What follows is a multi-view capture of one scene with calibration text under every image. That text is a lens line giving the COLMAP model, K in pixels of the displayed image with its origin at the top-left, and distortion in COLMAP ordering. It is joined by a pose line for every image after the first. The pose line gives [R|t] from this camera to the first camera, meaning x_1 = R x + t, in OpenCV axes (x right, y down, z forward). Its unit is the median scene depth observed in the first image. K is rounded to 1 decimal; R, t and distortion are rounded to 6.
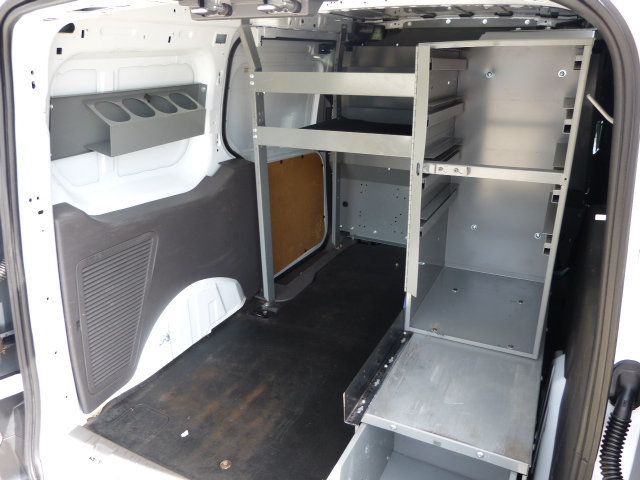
lens RADIAL K [[479.5, 0, 319.3], [0, 479.5, 240.9], [0, 0, 1]] dist [-0.029409, 0.019913]
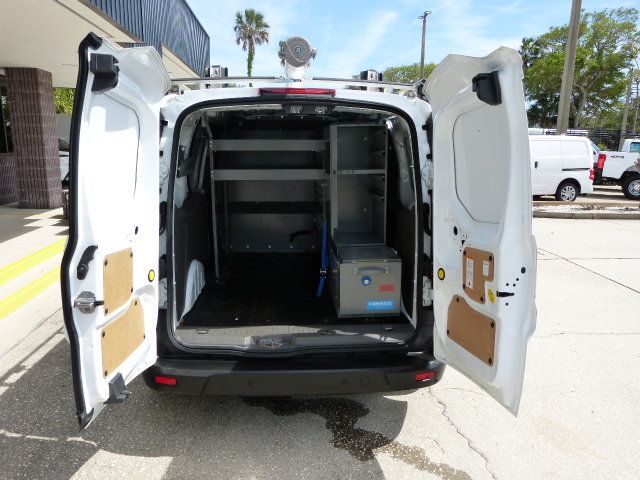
lens RADIAL K [[479.5, 0, 316.7], [0, 479.5, 241.4], [0, 0, 1]] dist [-0.029409, 0.019913]
pose [[0.859051, -0.091057, 0.503726, -0.782973], [0.178308, 0.975650, -0.127720, 0.338450], [-0.479831, 0.199537, 0.854370, -0.688305]]
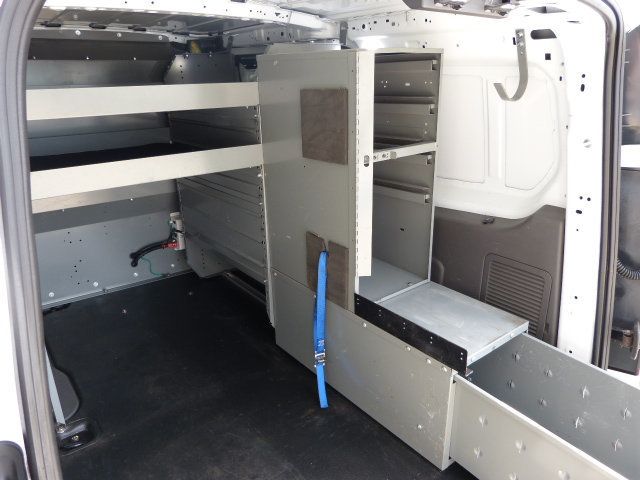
lens RADIAL K [[479.5, 0, 317.8], [0, 479.5, 240.3], [0, 0, 1]] dist [-0.029409, 0.019913]
pose [[0.430573, -0.296372, 0.852508, -0.568657], [0.336267, 0.929222, 0.153204, -0.125061], [-0.837575, 0.220705, 0.499758, 0.384847]]
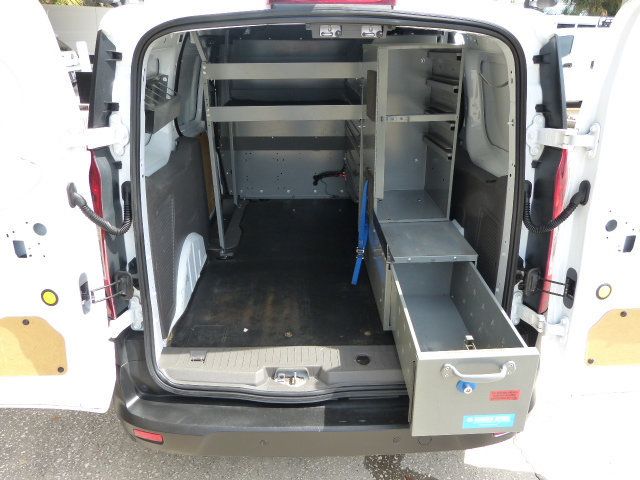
lens RADIAL K [[479.5, 0, 318.1], [0, 479.5, 242.5], [0, 0, 1]] dist [-0.029409, 0.019913]
pose [[0.876776, -0.189570, 0.441959, -0.556299], [0.174092, 0.981811, 0.075759, 0.073608], [-0.448282, 0.010518, 0.893830, -0.282187]]
